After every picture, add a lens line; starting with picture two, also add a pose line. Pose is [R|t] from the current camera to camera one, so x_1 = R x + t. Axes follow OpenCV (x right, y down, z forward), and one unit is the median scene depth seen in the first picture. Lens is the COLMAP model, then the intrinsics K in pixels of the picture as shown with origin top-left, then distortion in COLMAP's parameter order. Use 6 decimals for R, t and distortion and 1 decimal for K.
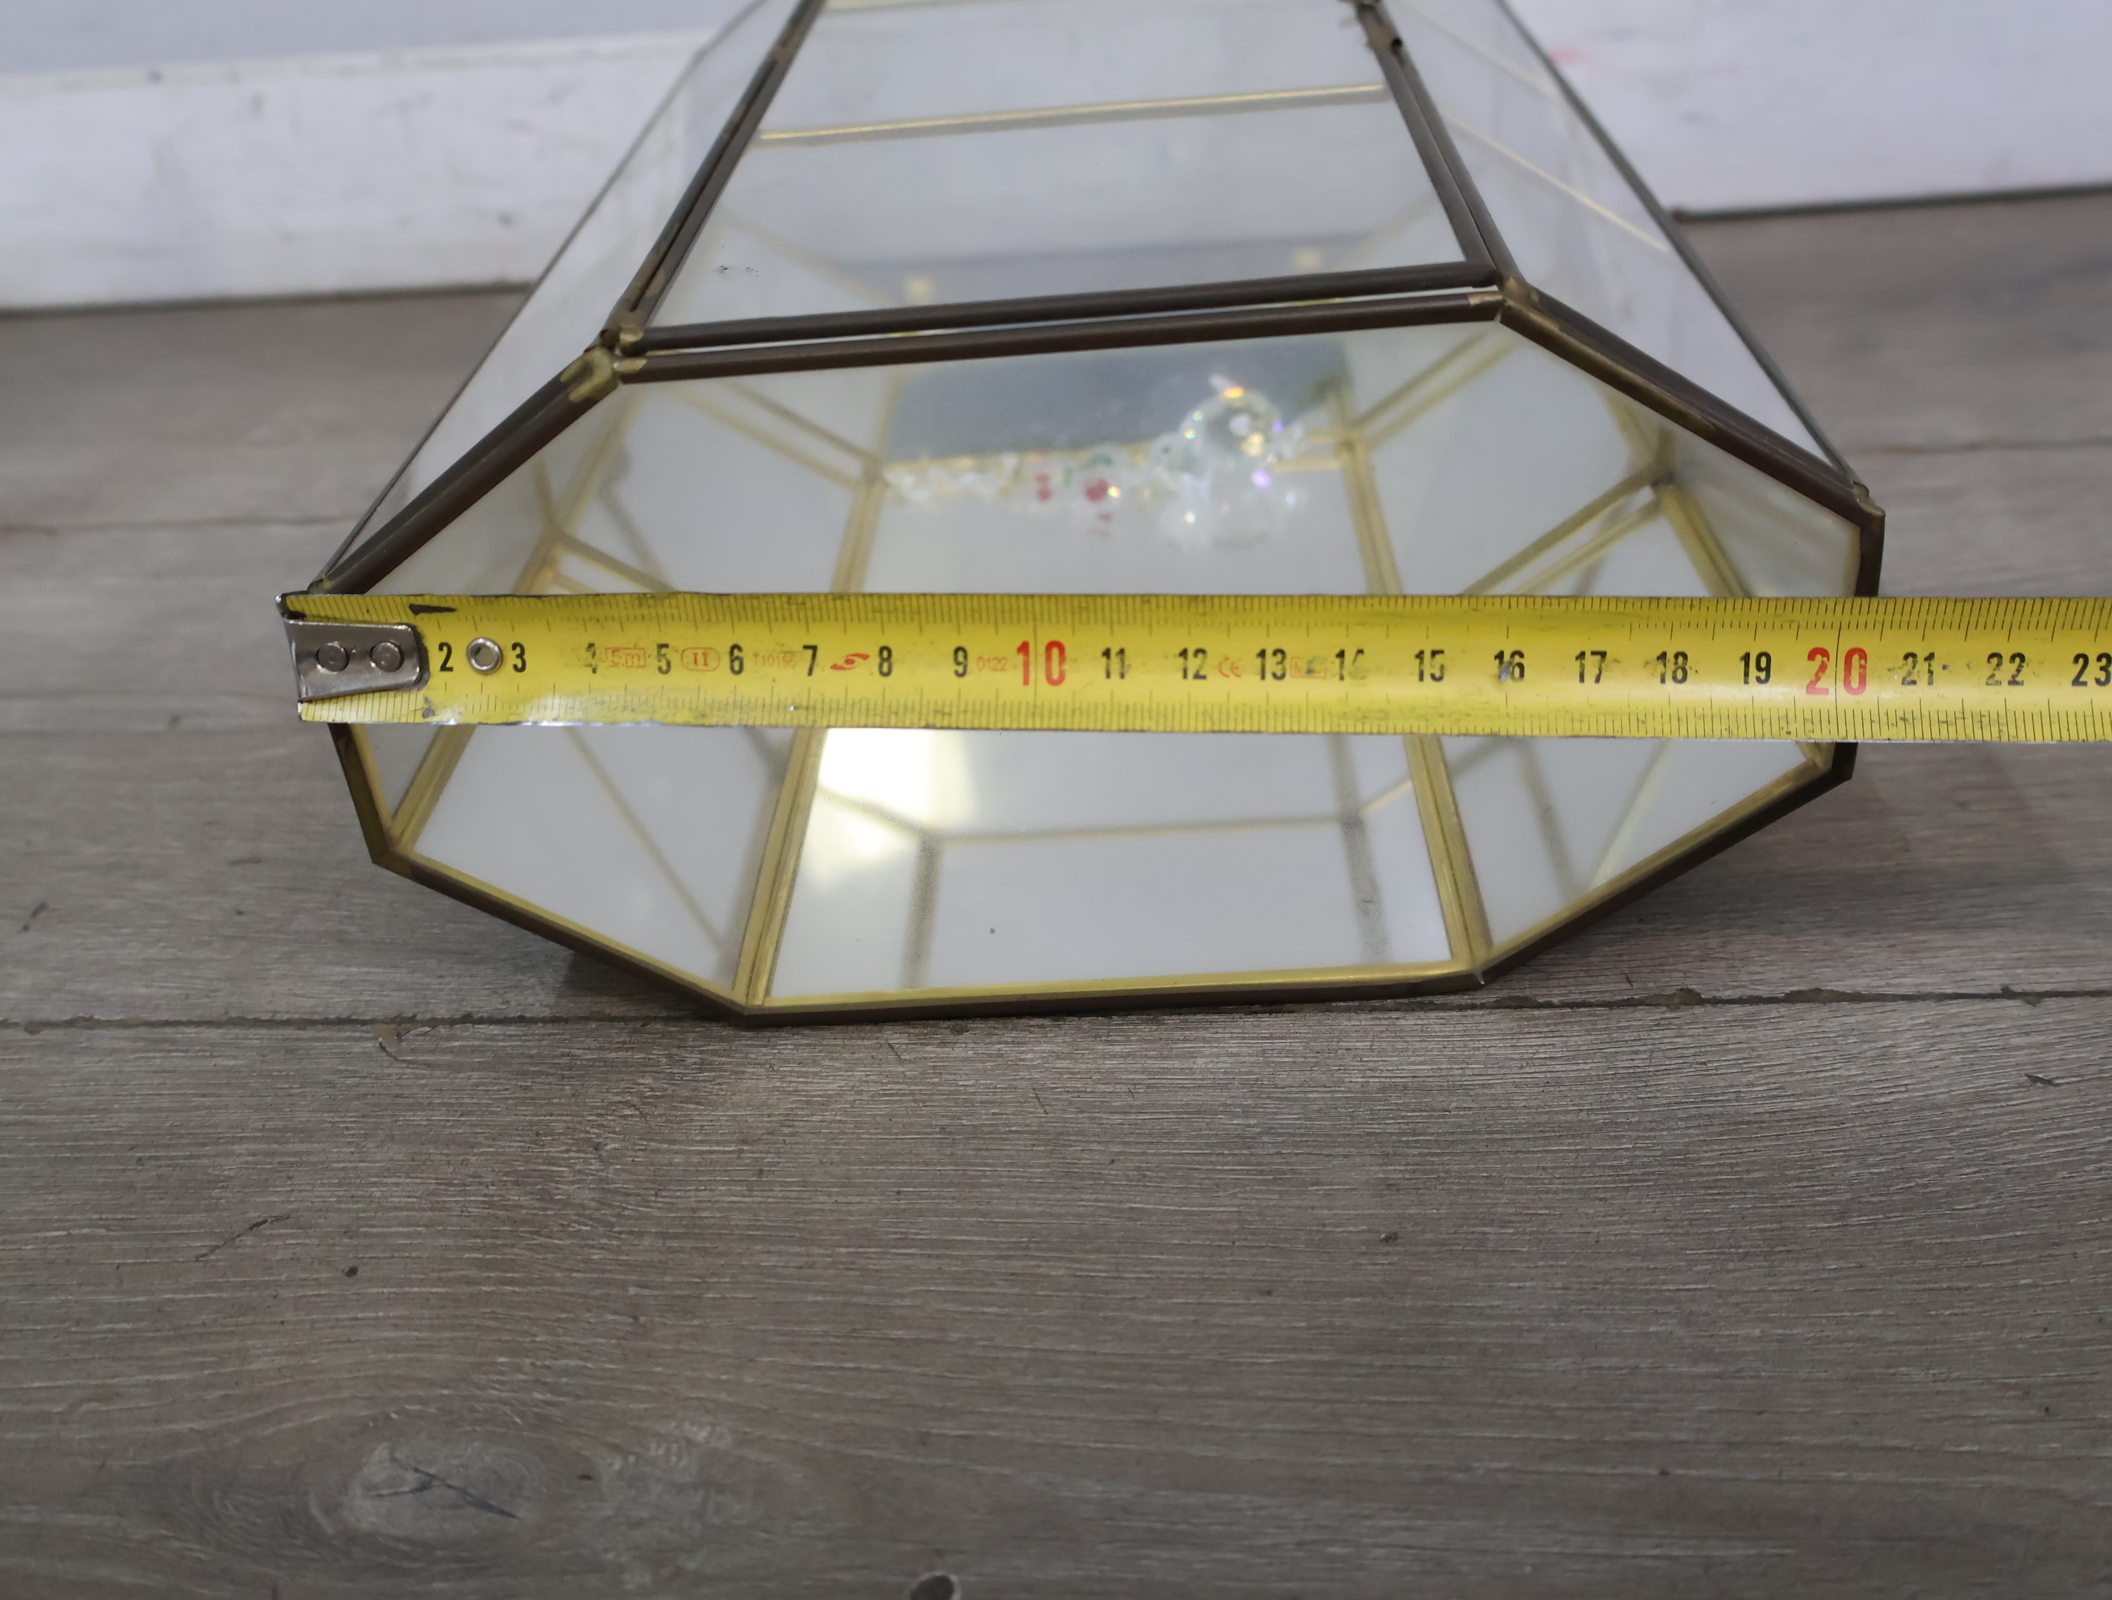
lens RADIAL K [[2112.3, 0, 1055.7], [0, 2112.3, 796.4], [0, 0, 1]] dist [0.013482, 0.003820]
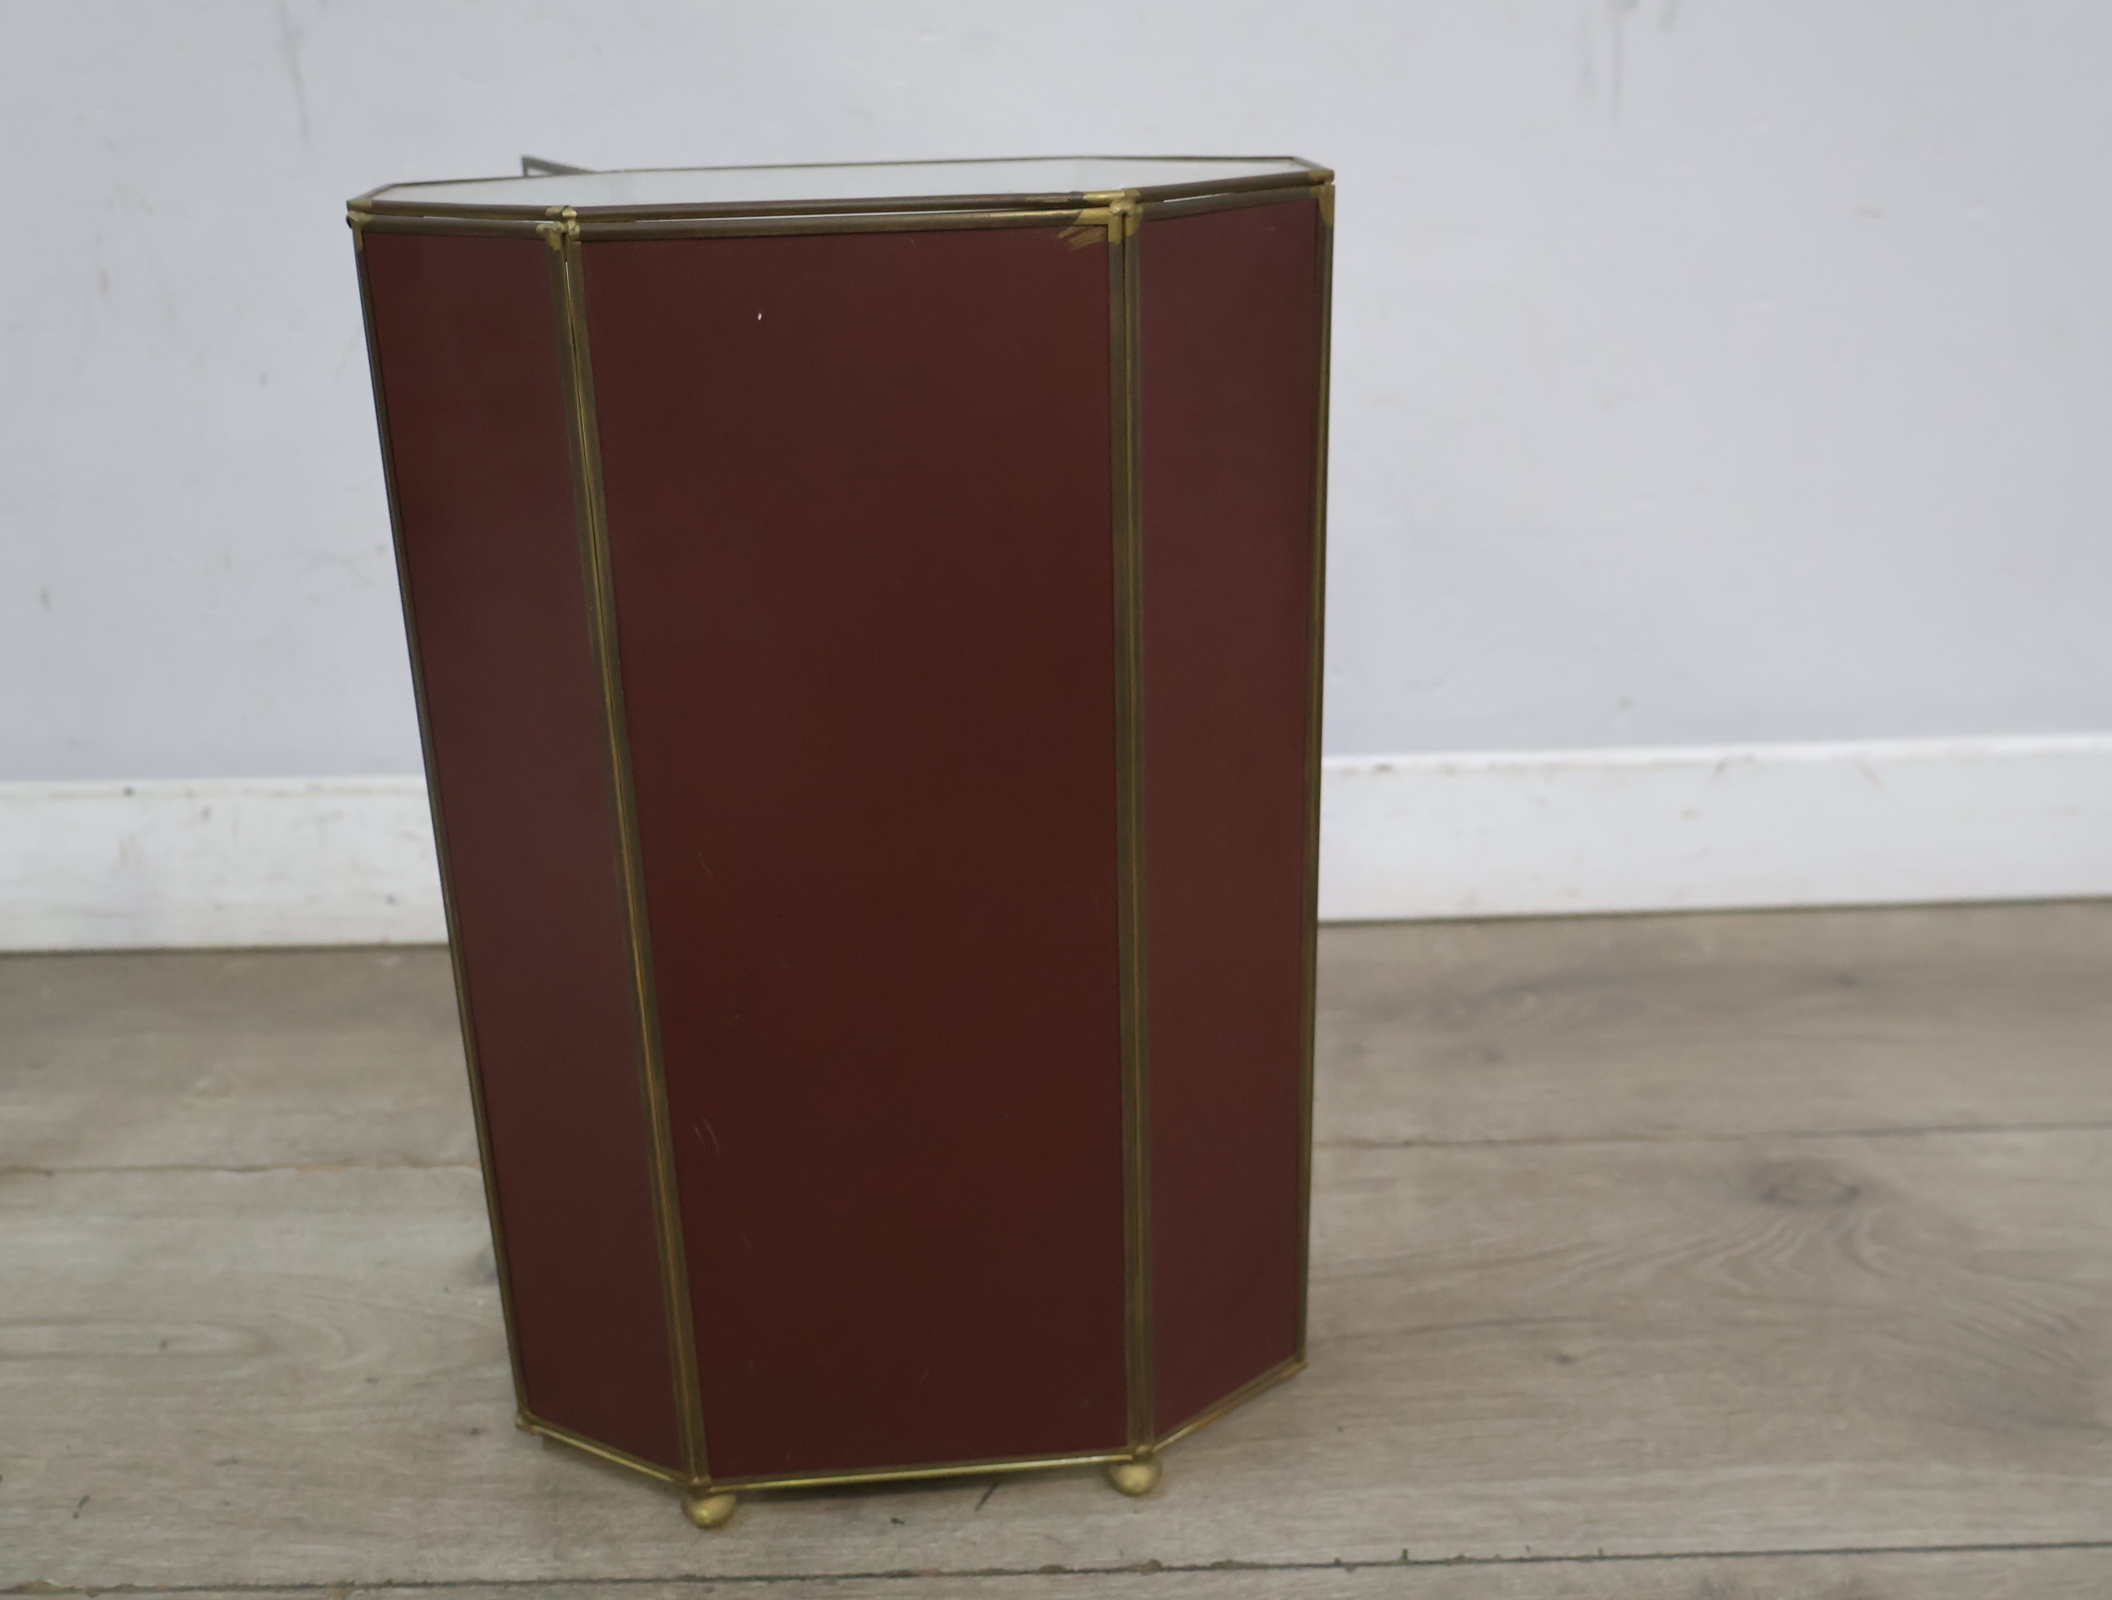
lens RADIAL K [[2124.2, 0, 1051.8], [0, 2124.2, 806.9], [0, 0, 1]] dist [0.019768, 0.003932]
pose [[0.994757, 0.025054, 0.099150, 0.038672], [-0.007166, 0.984219, -0.176807, -0.194045], [-0.102015, 0.175170, 0.979239, -0.727328]]
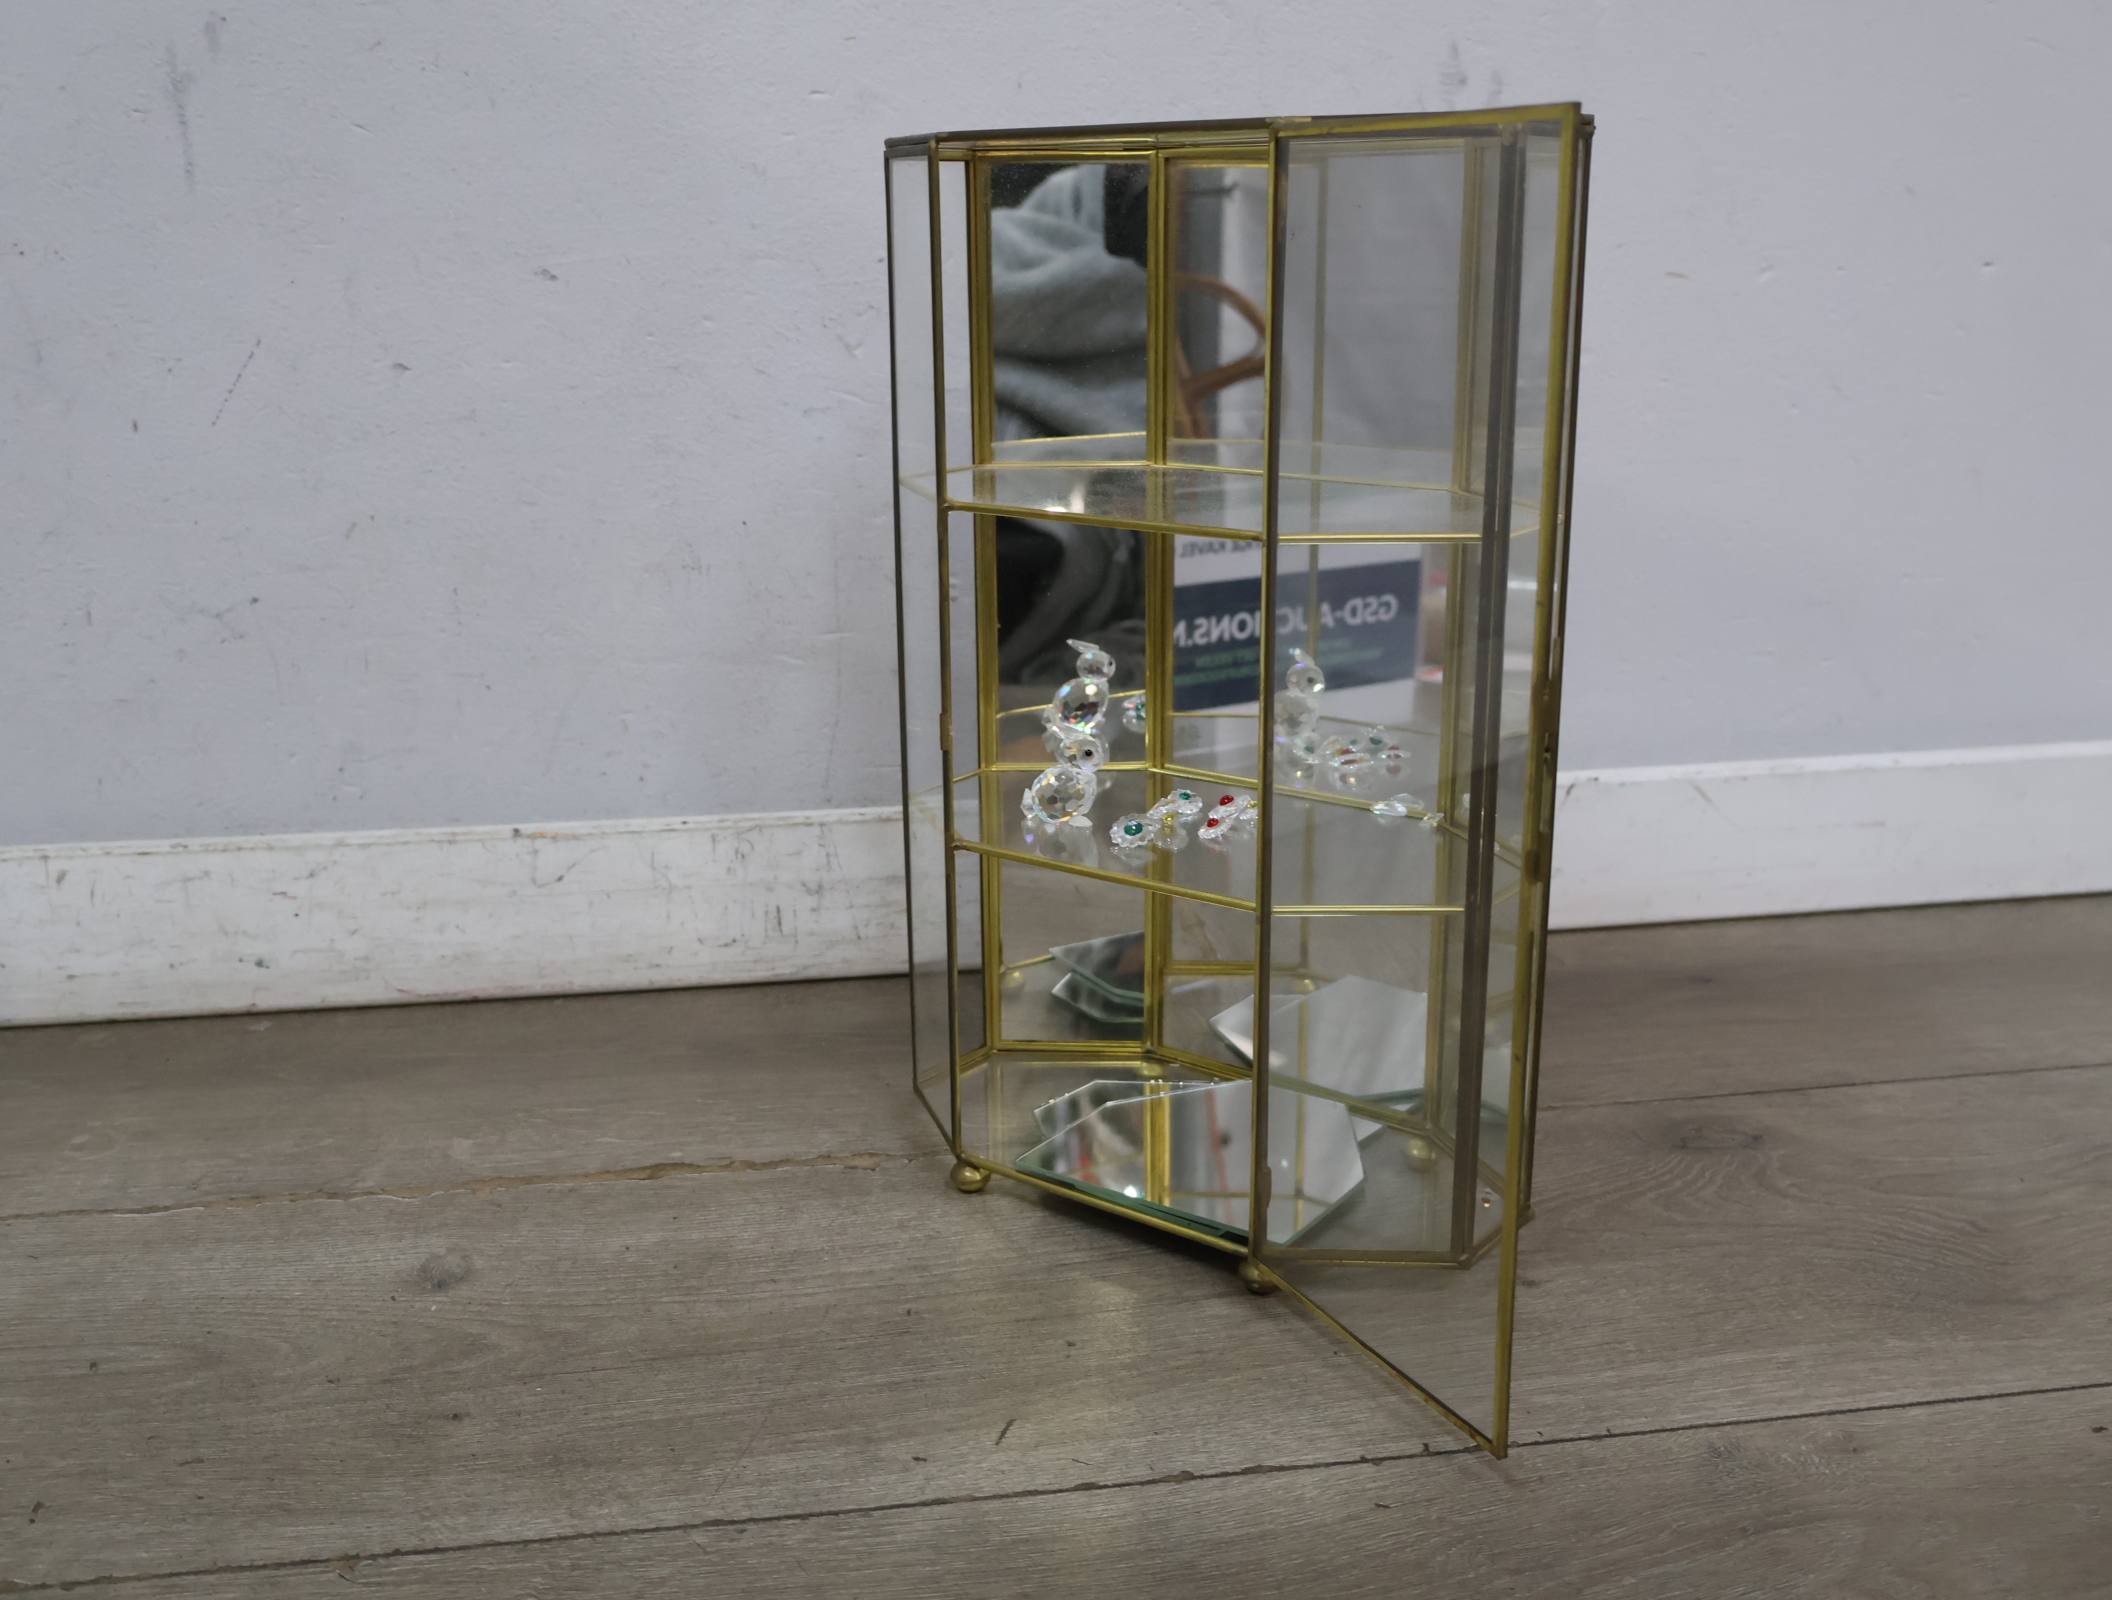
lens RADIAL K [[2130.8, 0, 1052.7], [0, 2130.8, 801.0], [0, 0, 1]] dist [0.019719, 0.011463]
pose [[0.970822, 0.011842, 0.239510, -0.210792], [0.058287, 0.957175, -0.283583, 0.056978], [-0.232611, 0.289269, 0.928556, -0.685136]]
